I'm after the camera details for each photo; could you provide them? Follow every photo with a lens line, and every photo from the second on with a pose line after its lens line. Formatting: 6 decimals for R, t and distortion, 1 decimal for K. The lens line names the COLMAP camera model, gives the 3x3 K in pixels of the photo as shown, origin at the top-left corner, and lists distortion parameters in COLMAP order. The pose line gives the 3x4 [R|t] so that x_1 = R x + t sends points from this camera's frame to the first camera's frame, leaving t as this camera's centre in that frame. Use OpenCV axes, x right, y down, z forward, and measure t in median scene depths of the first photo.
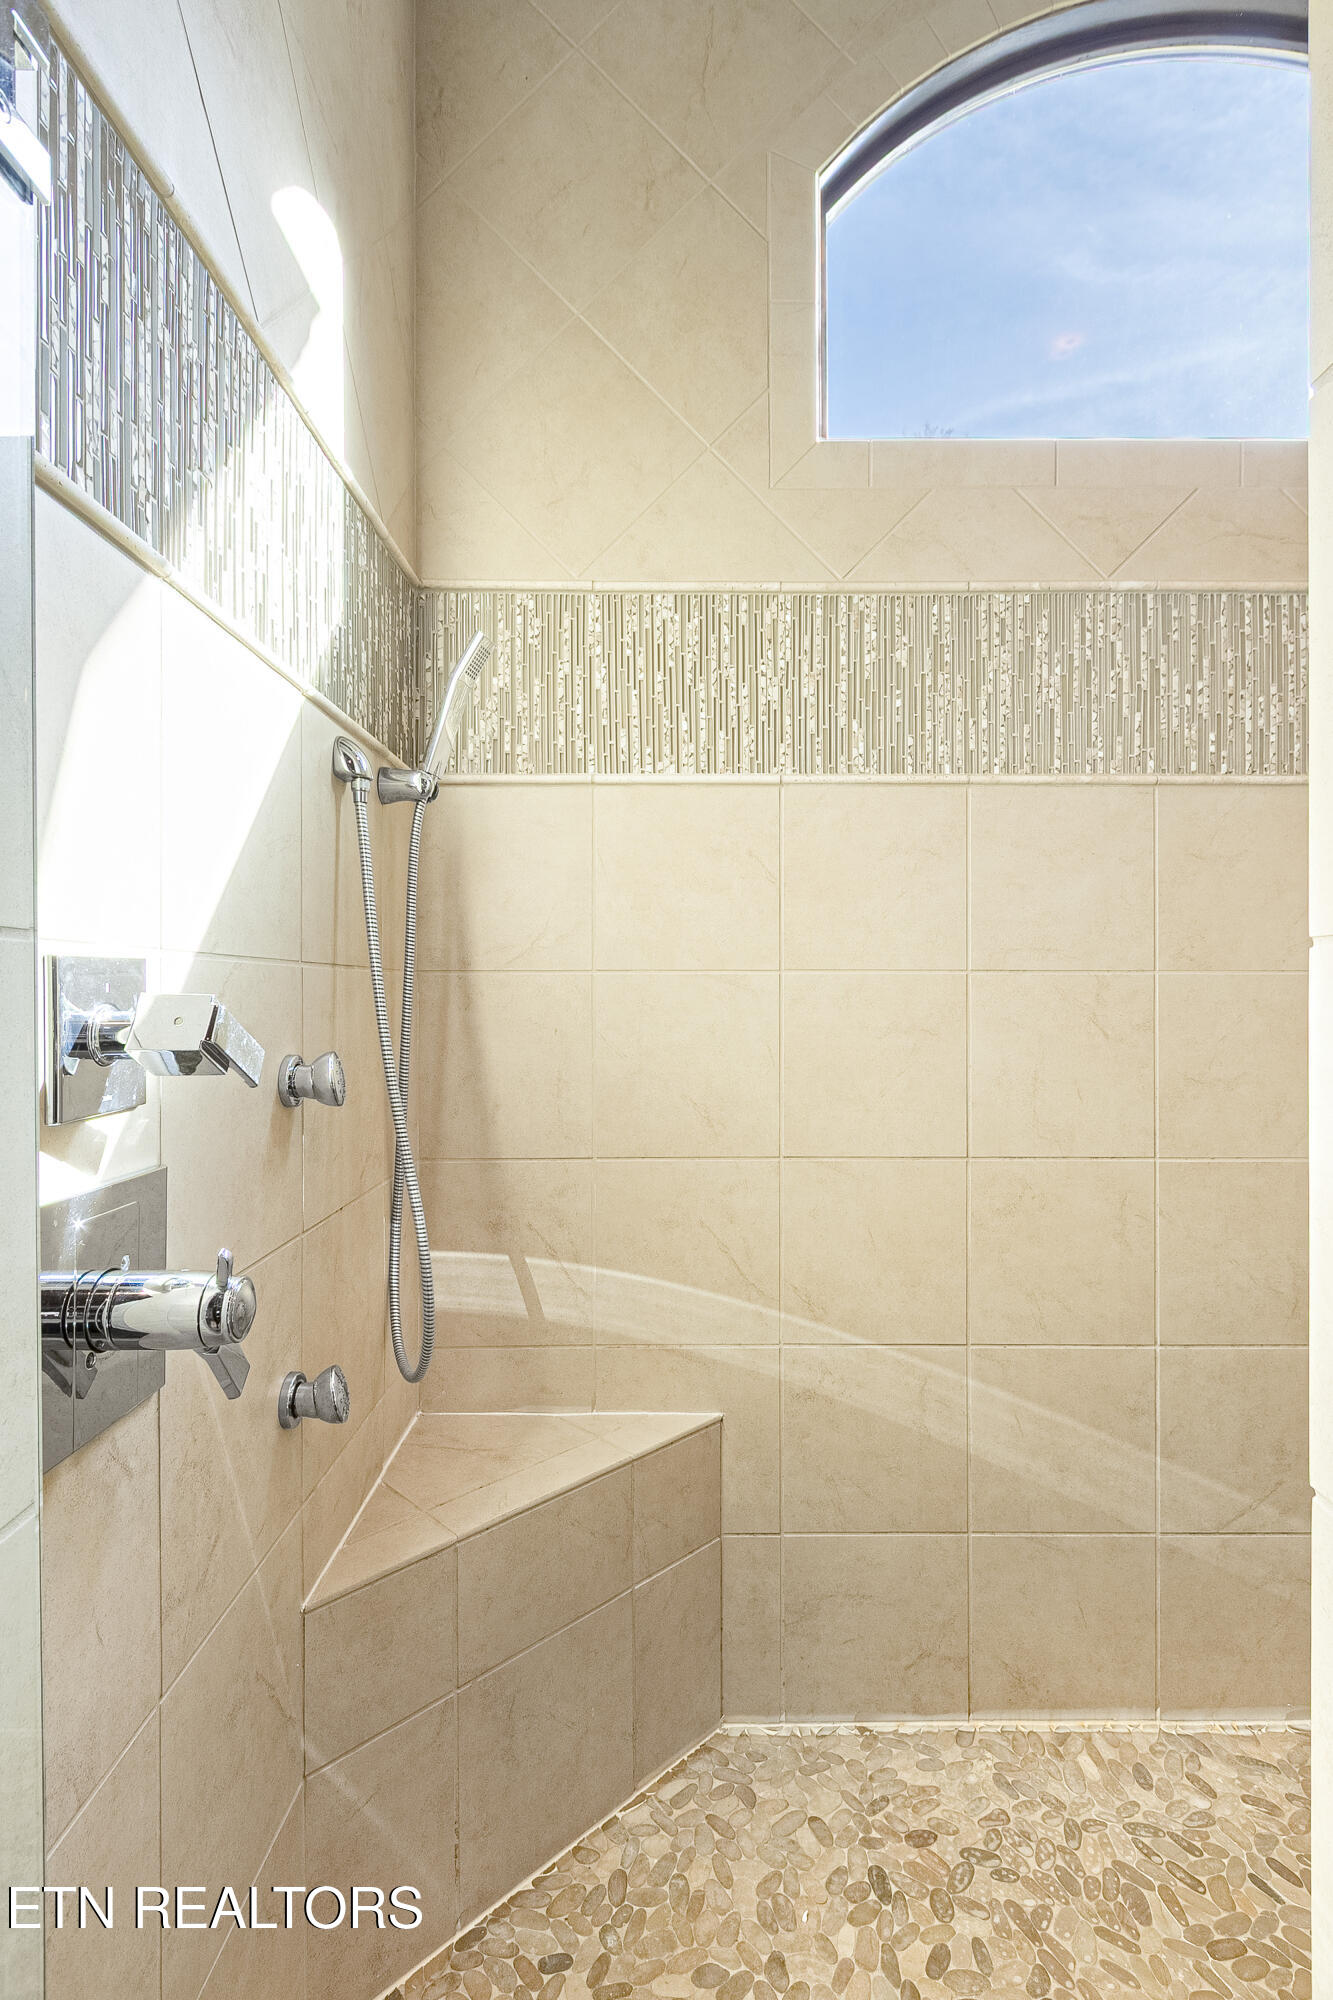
lens RADIAL K [[582.8, 0, 665.5], [0, 582.8, 1001.0], [0, 0, 1]] dist [0.001494, 0.000026]
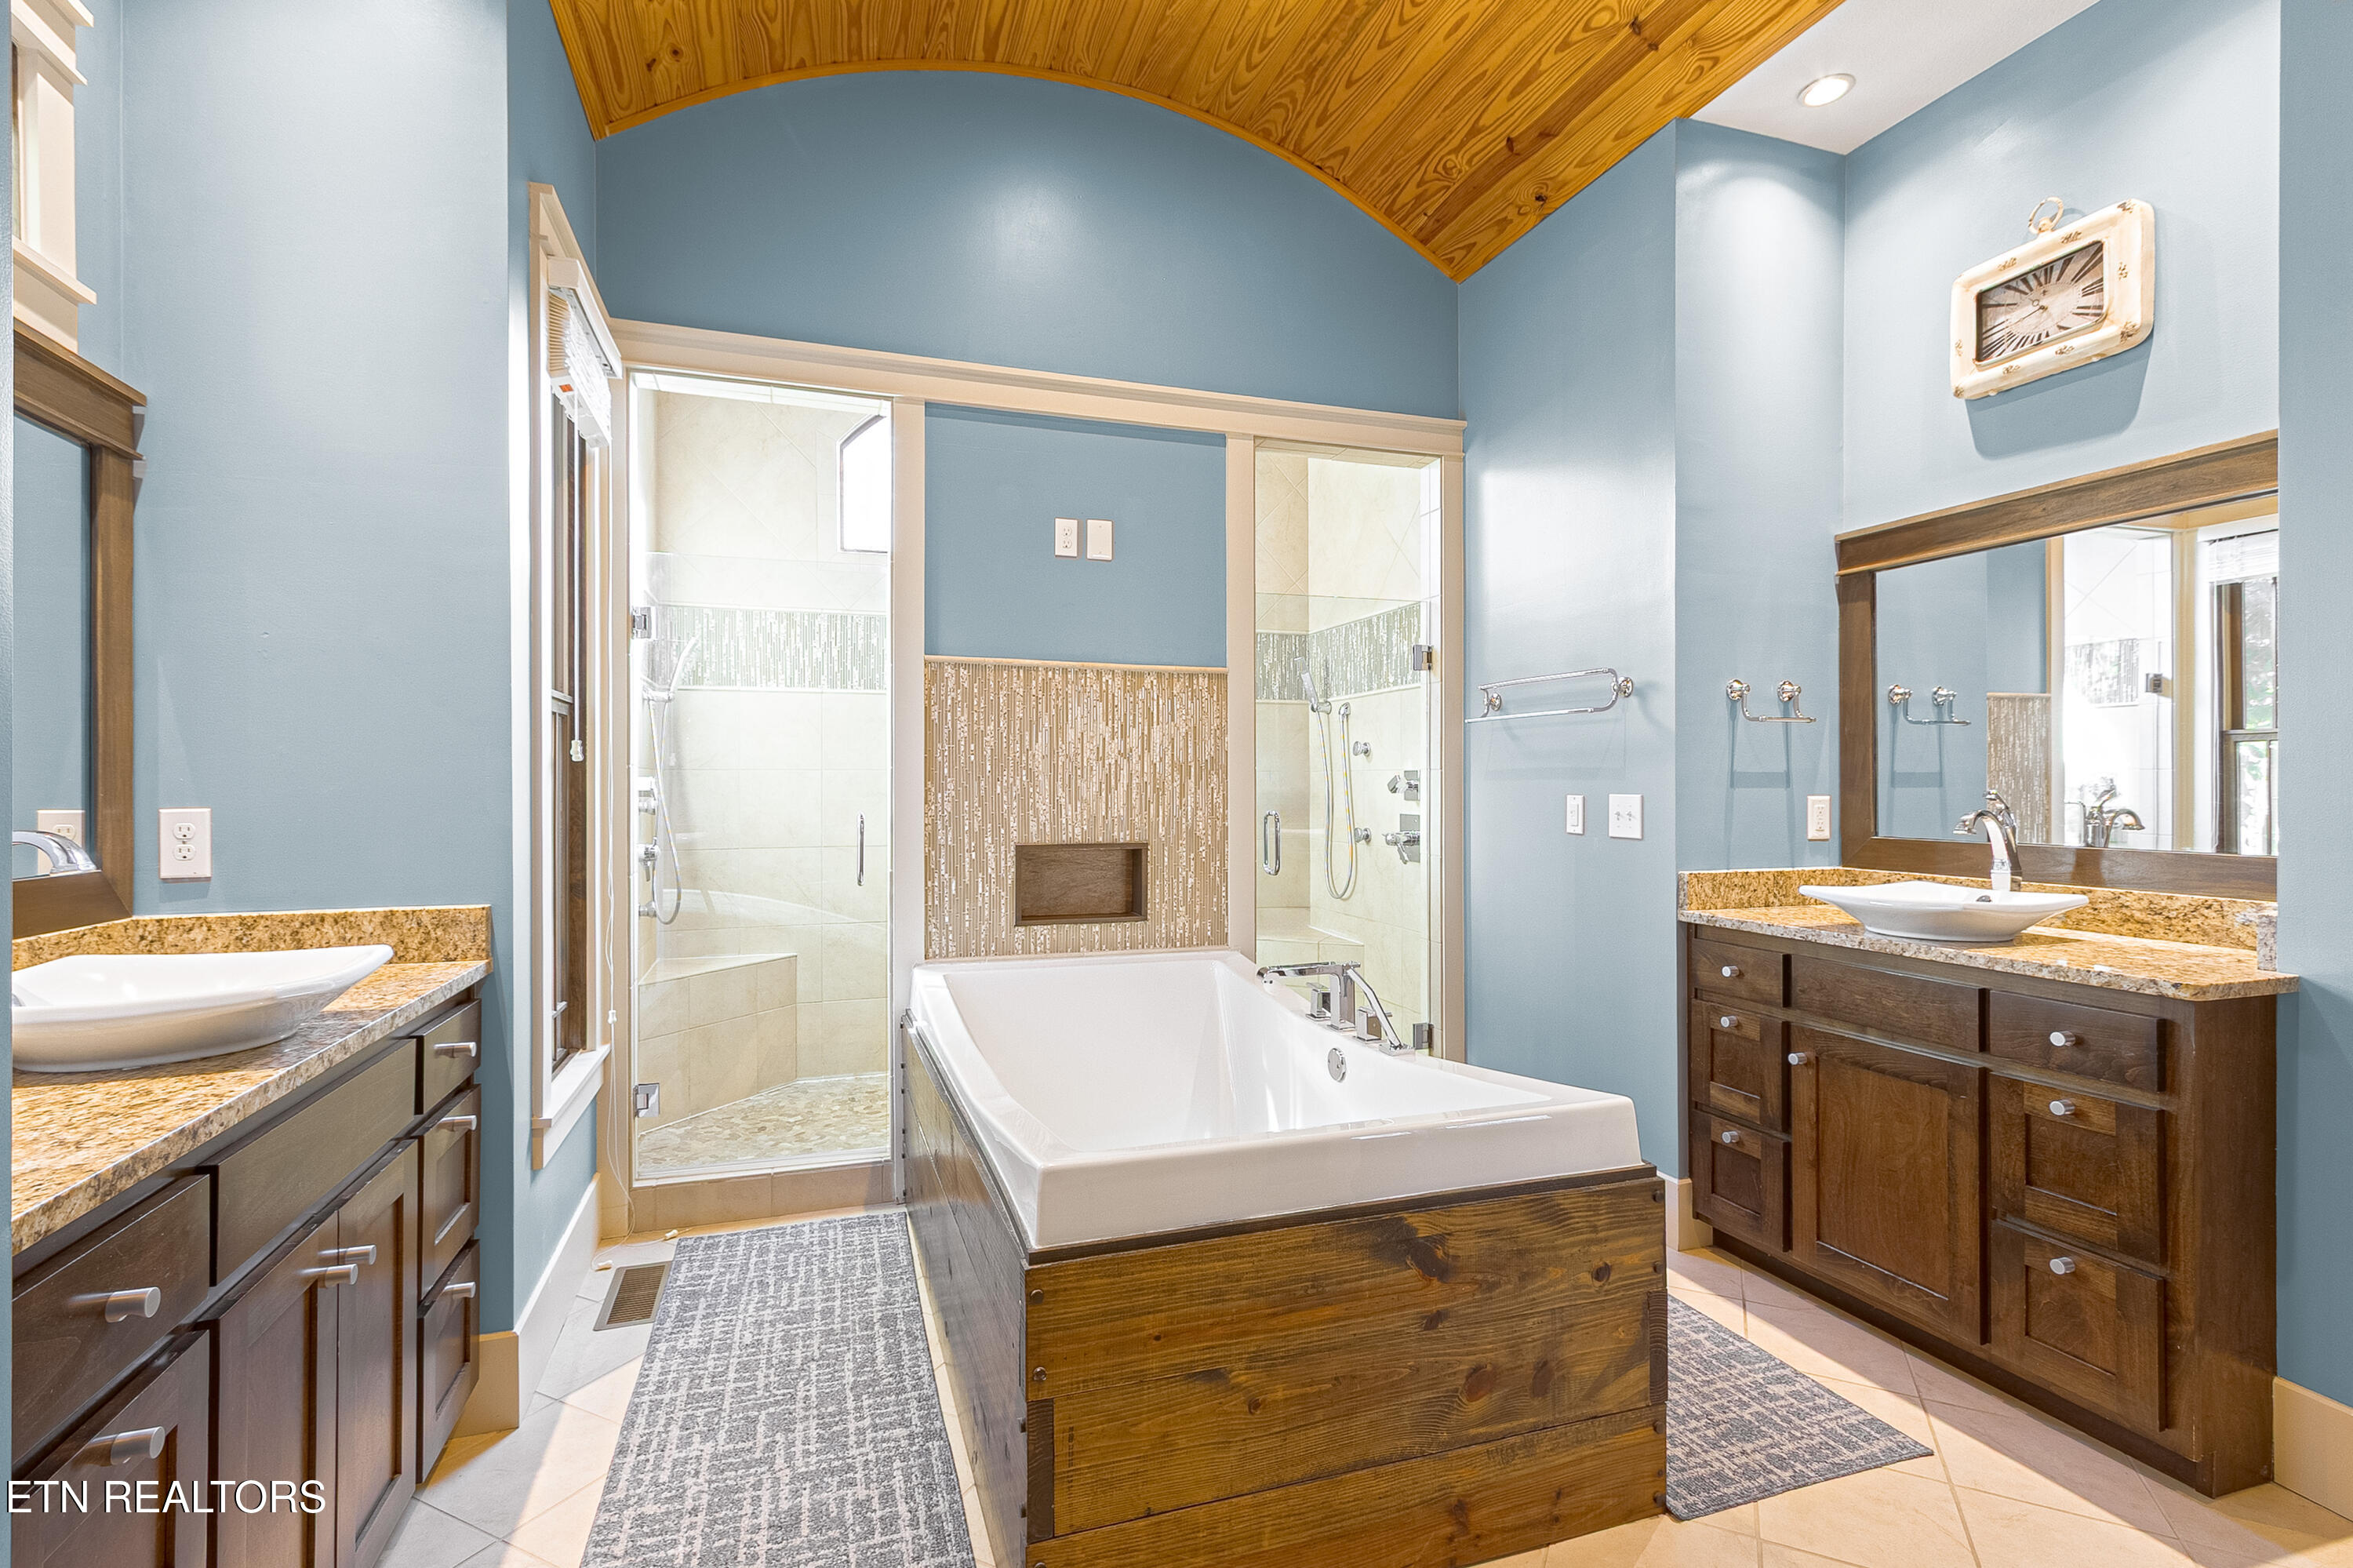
lens RADIAL K [[1084.7, 0, 1177.5], [0, 1084.7, 784.9], [0, 0, 1]] dist [0.002777, -0.000834]
pose [[0.948400, 0.000448, 0.317077, 0.156899], [0.000691, 0.999994, -0.003481, 0.026340], [-0.317077, 0.003520, 0.948393, -3.497125]]
